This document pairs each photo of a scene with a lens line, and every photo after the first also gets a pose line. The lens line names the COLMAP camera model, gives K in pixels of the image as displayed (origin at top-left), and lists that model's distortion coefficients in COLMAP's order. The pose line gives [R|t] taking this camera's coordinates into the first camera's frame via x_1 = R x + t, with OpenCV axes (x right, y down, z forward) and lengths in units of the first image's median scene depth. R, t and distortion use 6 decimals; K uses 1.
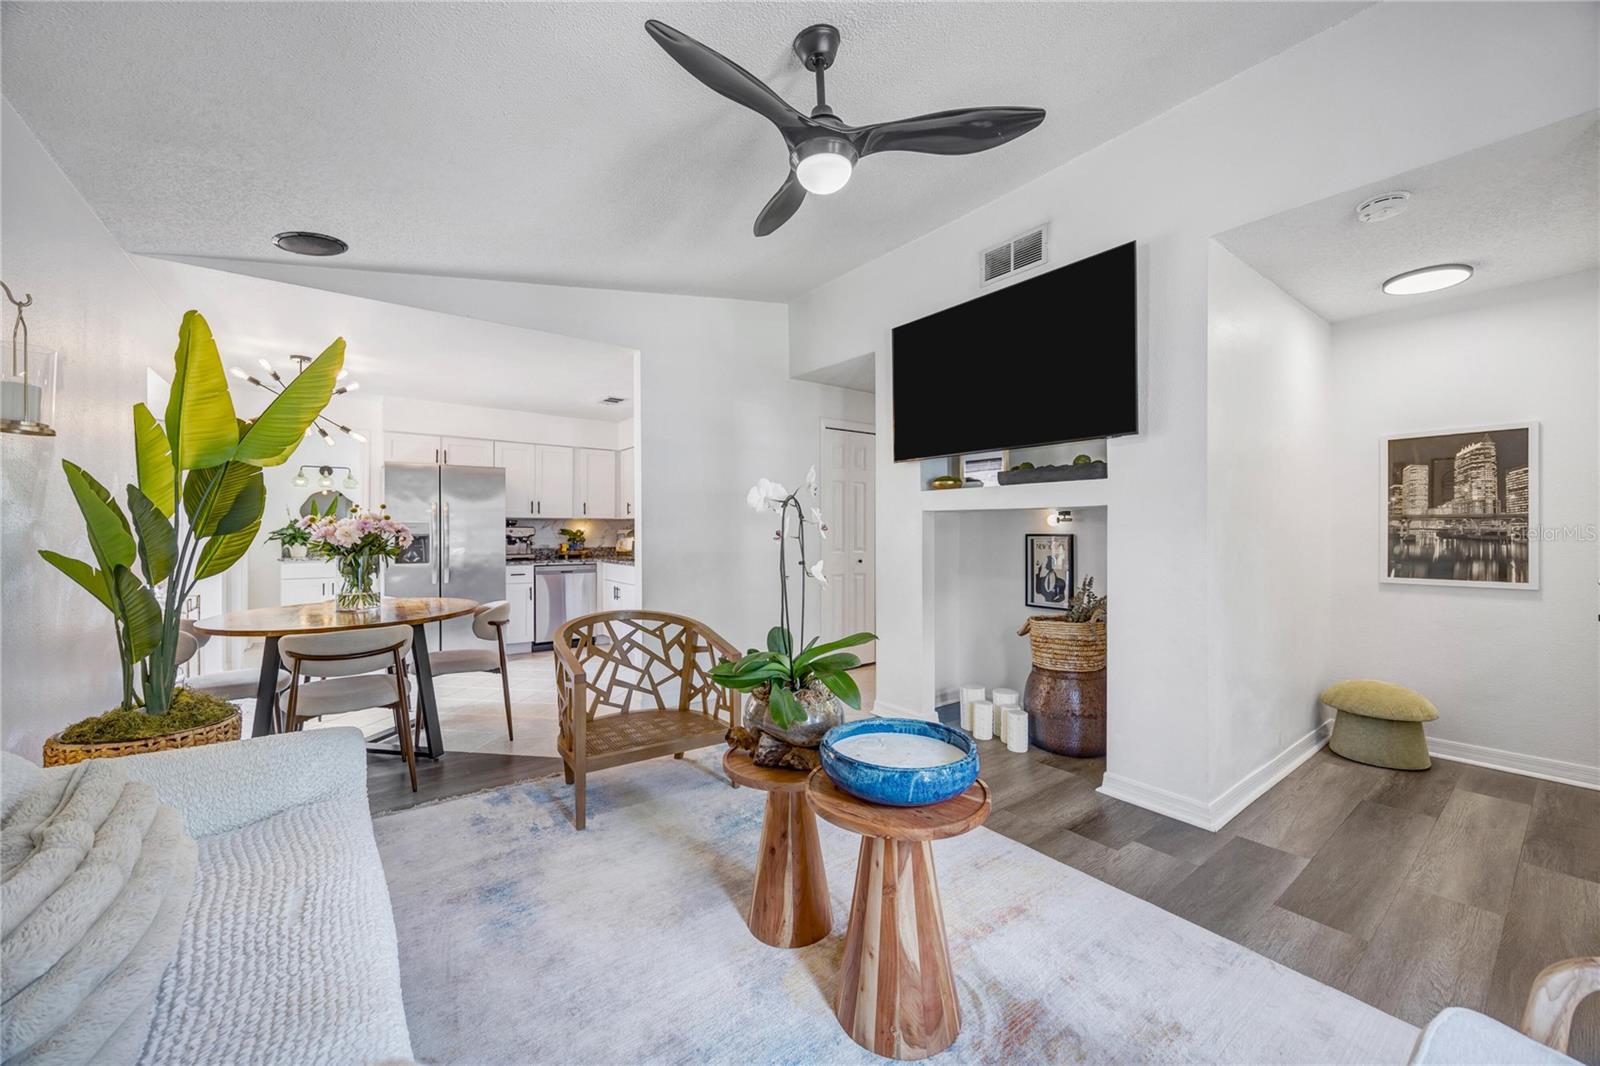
lens RADIAL K [[607.8, 0, 797.7], [0, 607.8, 528.7], [0, 0, 1]] dist [-0.000797, -0.000364]
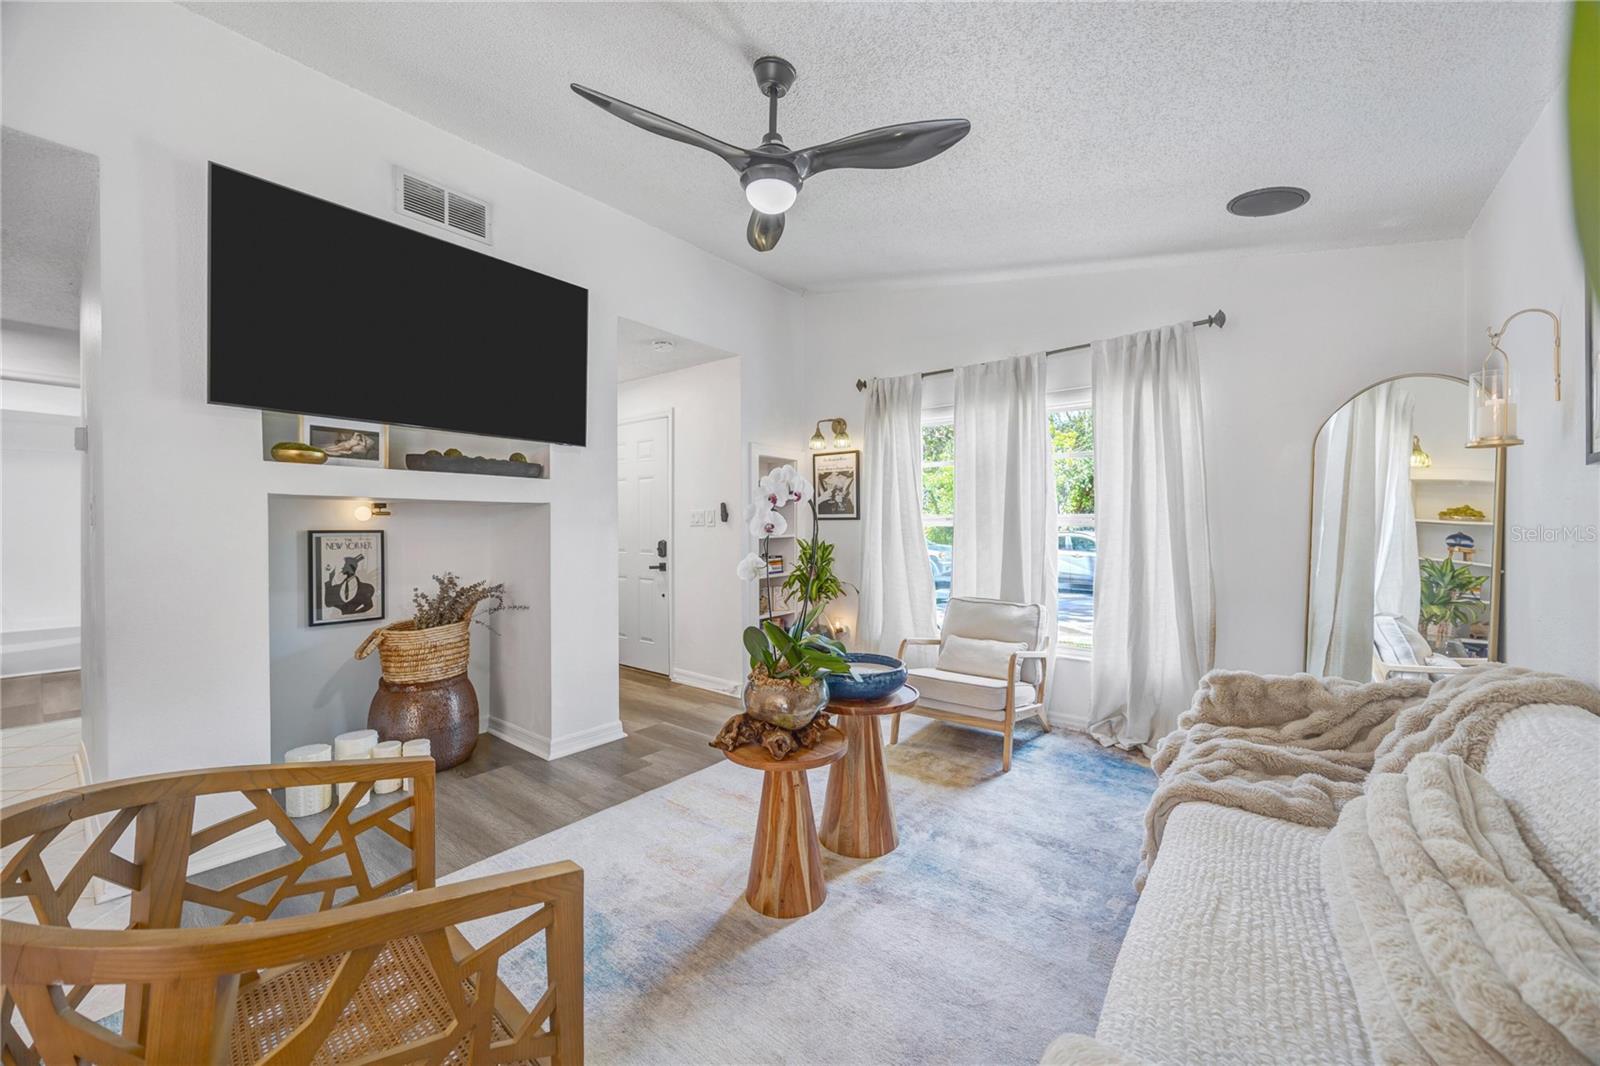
lens RADIAL K [[607.8, 0, 797.7], [0, 607.8, 528.7], [0, 0, 1]] dist [-0.000797, -0.000364]
pose [[-0.244592, -0.000609, 0.969626, -0.506974], [0.000557, 1.000000, 0.000769, 0.006299], [-0.969626, 0.000728, -0.244592, 0.610235]]
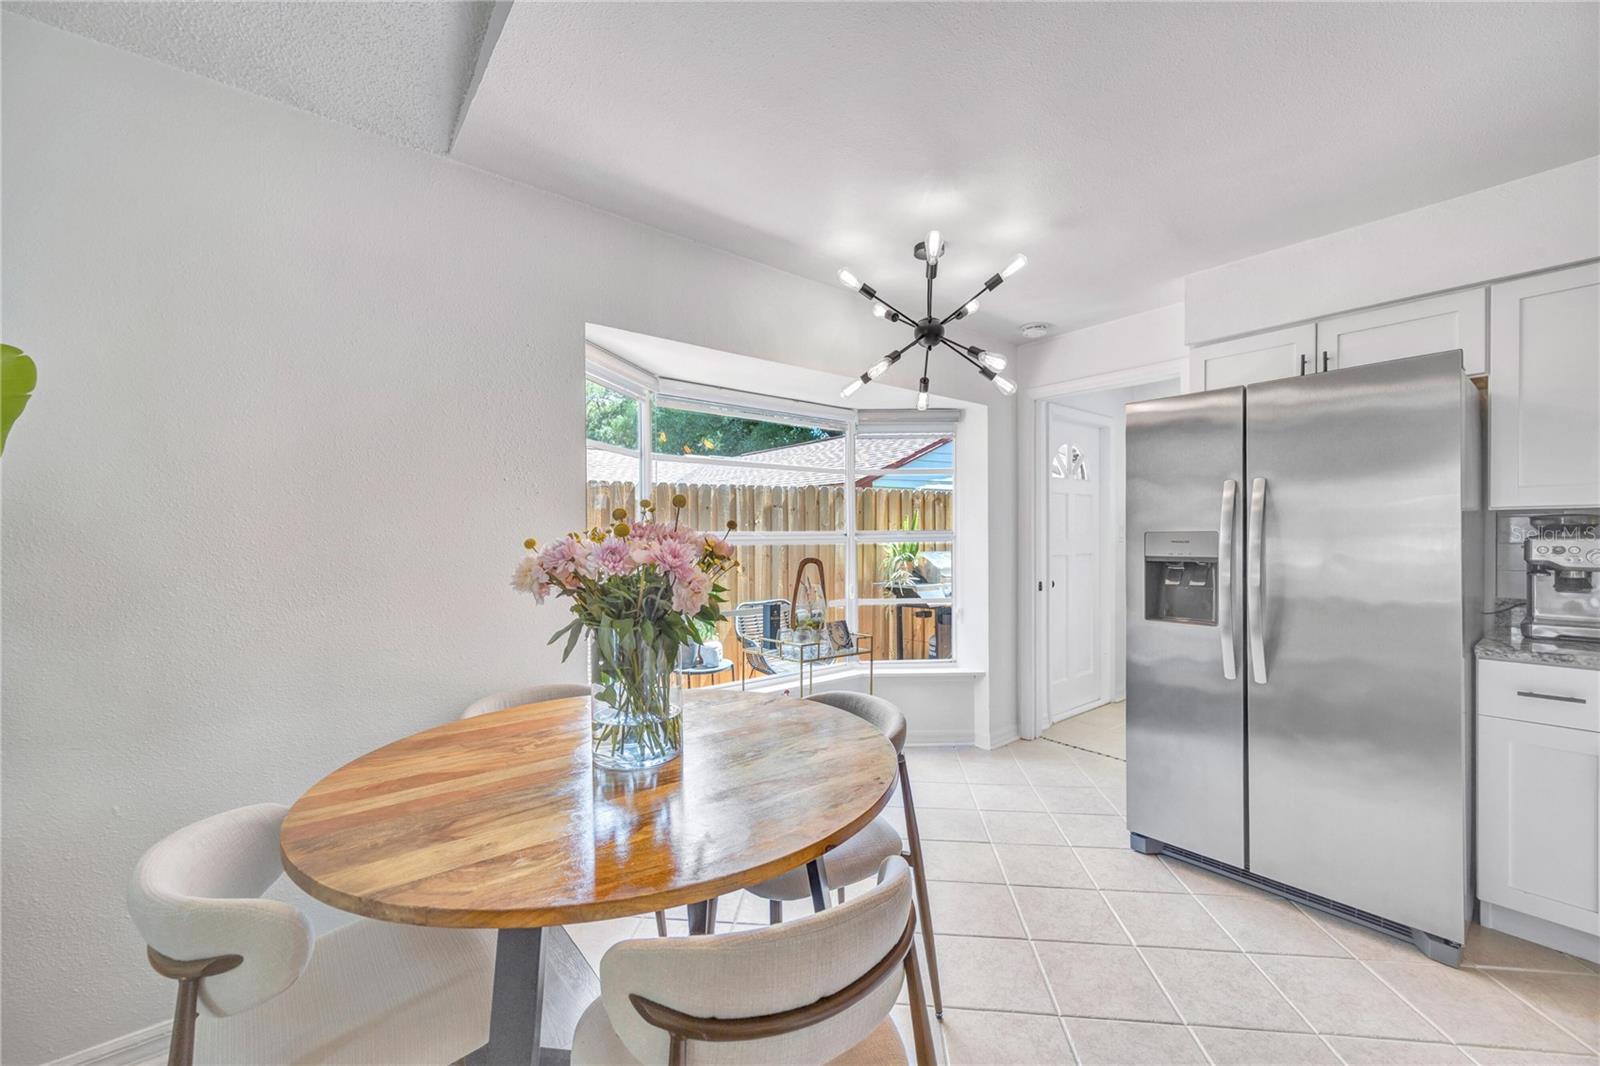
lens RADIAL K [[624.5, 0, 798.6], [0, 624.5, 536.9], [0, 0, 1]] dist [0.001160, 0.000374]
pose [[0.030150, -0.000060, -0.999545, -0.254964], [0.008317, 0.999965, 0.000191, -0.009906], [0.999511, -0.008319, 0.030149, 0.965107]]
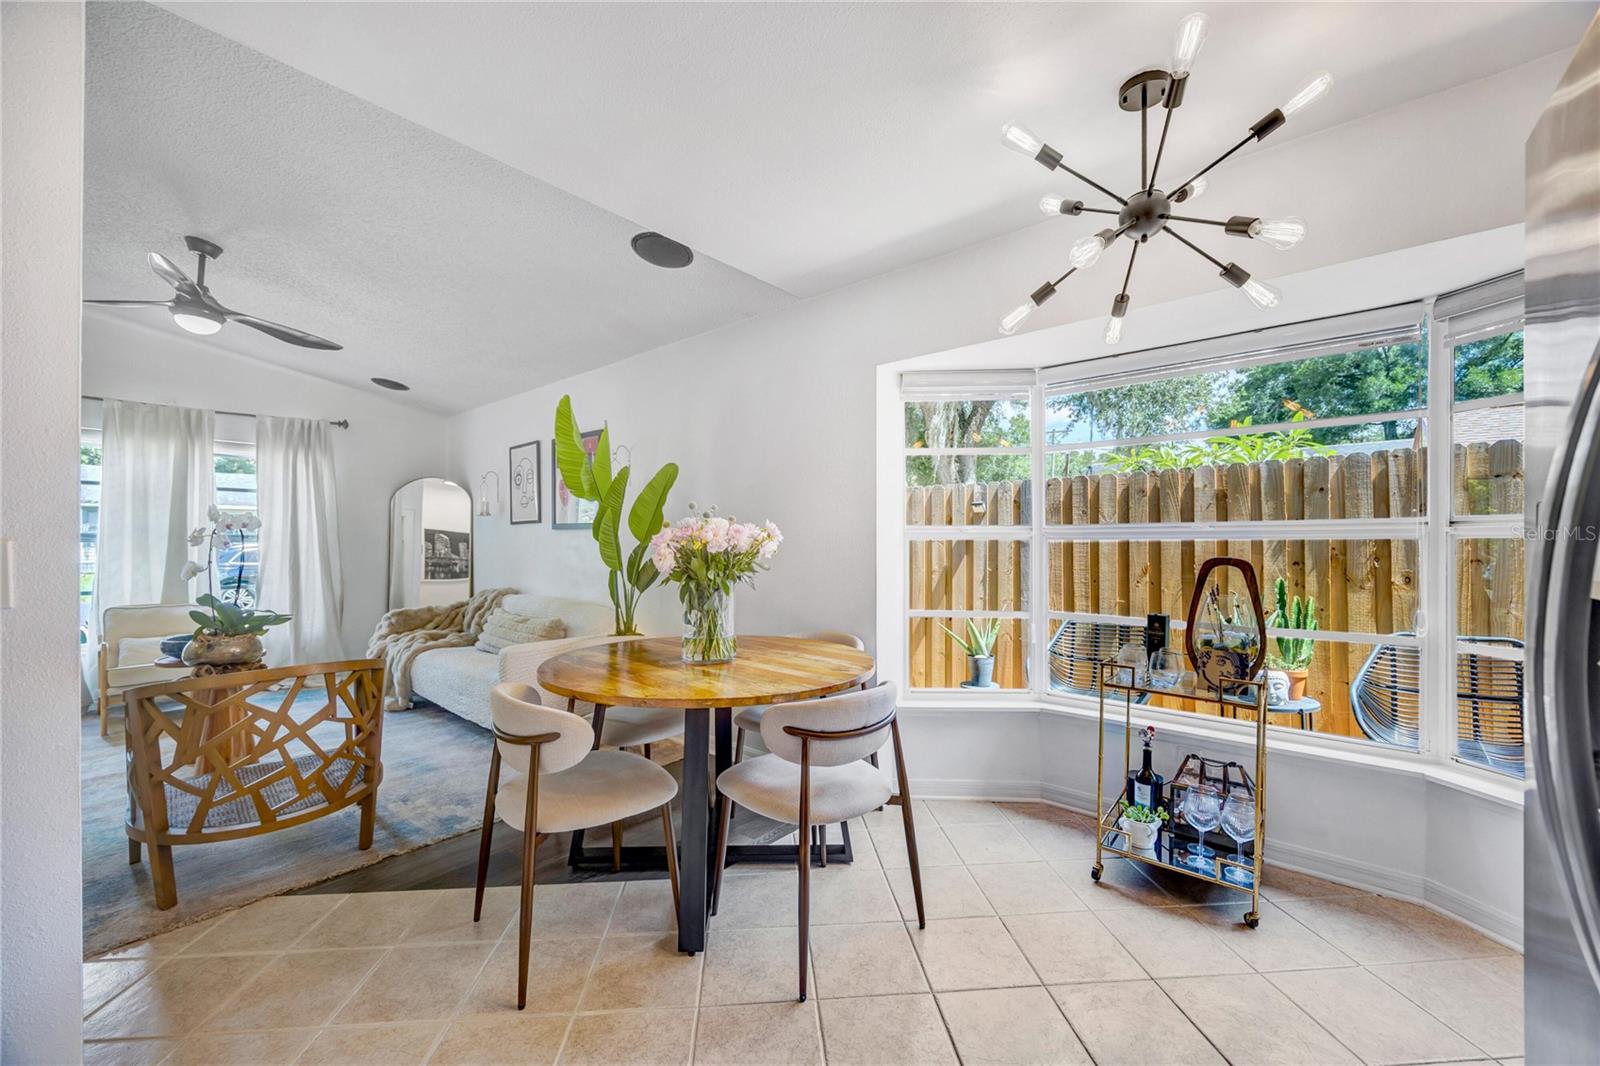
lens RADIAL K [[624.5, 0, 798.6], [0, 624.5, 536.9], [0, 0, 1]] dist [0.001160, 0.000374]
pose [[-0.978092, -0.000034, -0.208173, -0.587012], [0.001110, 0.999985, -0.005378, -0.000651], [0.208170, -0.005491, -0.978077, 1.484699]]
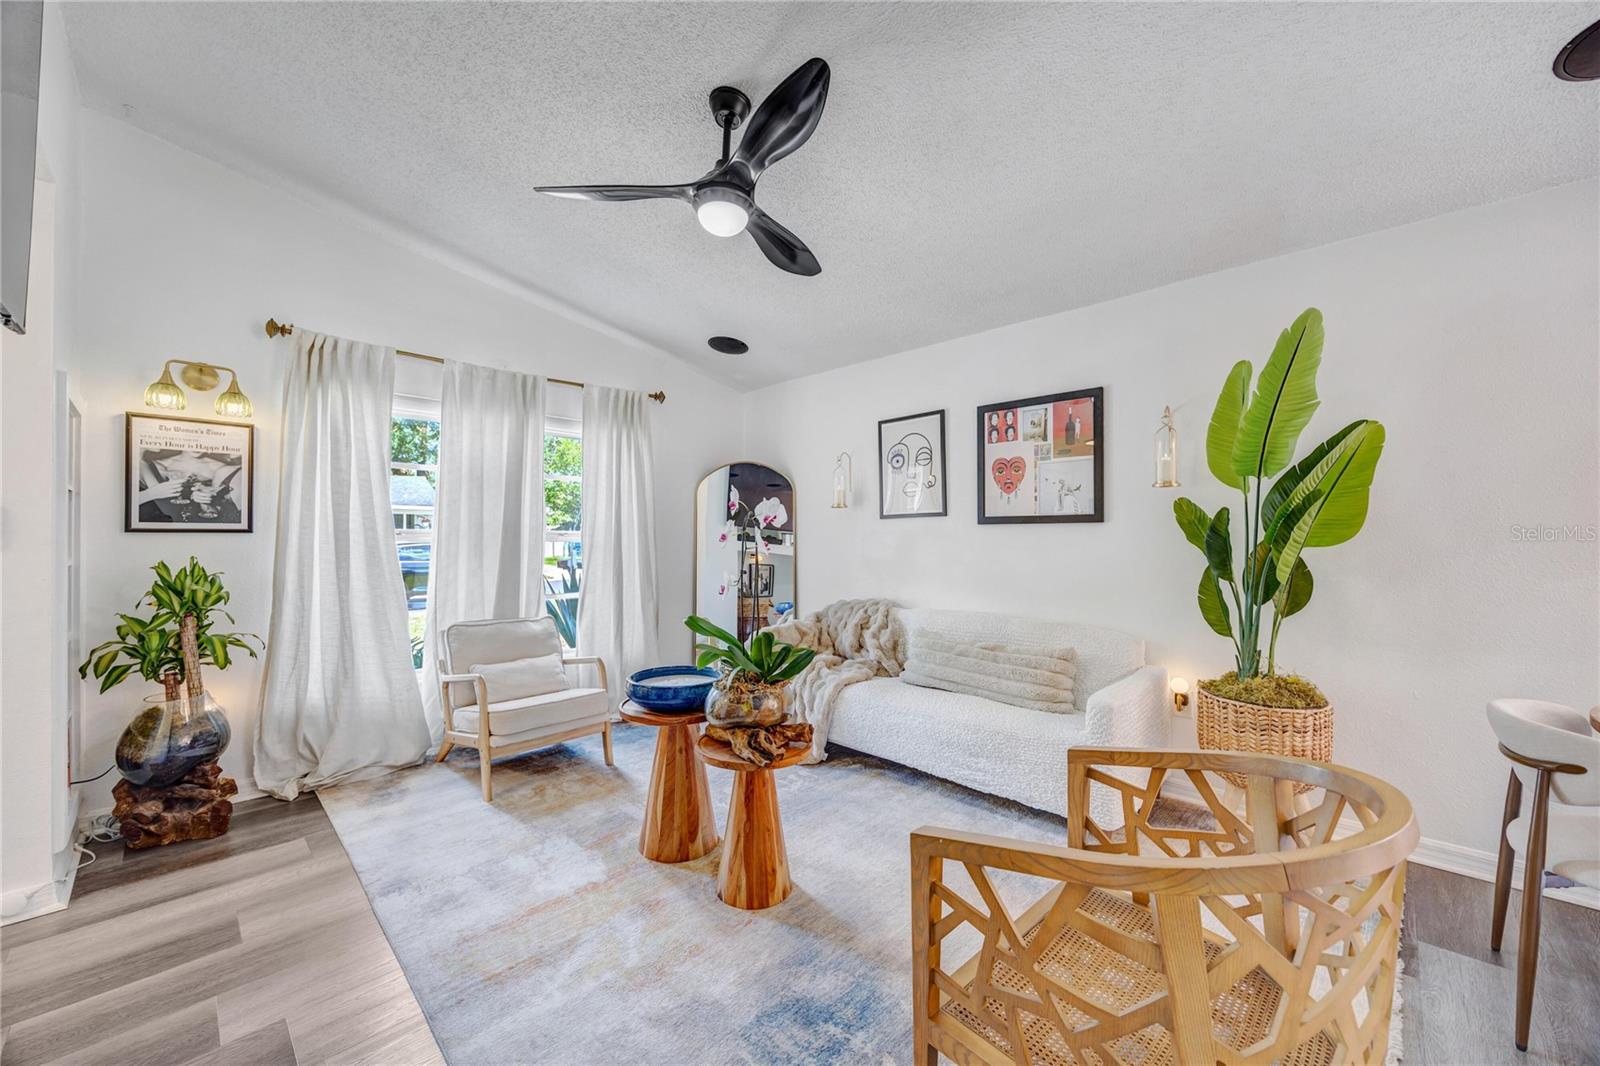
lens RADIAL K [[624.5, 0, 798.6], [0, 624.5, 536.9], [0, 0, 1]] dist [0.001160, 0.000374]
pose [[-0.989662, 0.000480, -0.143421, 0.038120], [0.000939, 0.999995, -0.003135, -0.002044], [0.143418, -0.003237, -0.989657, 1.068905]]
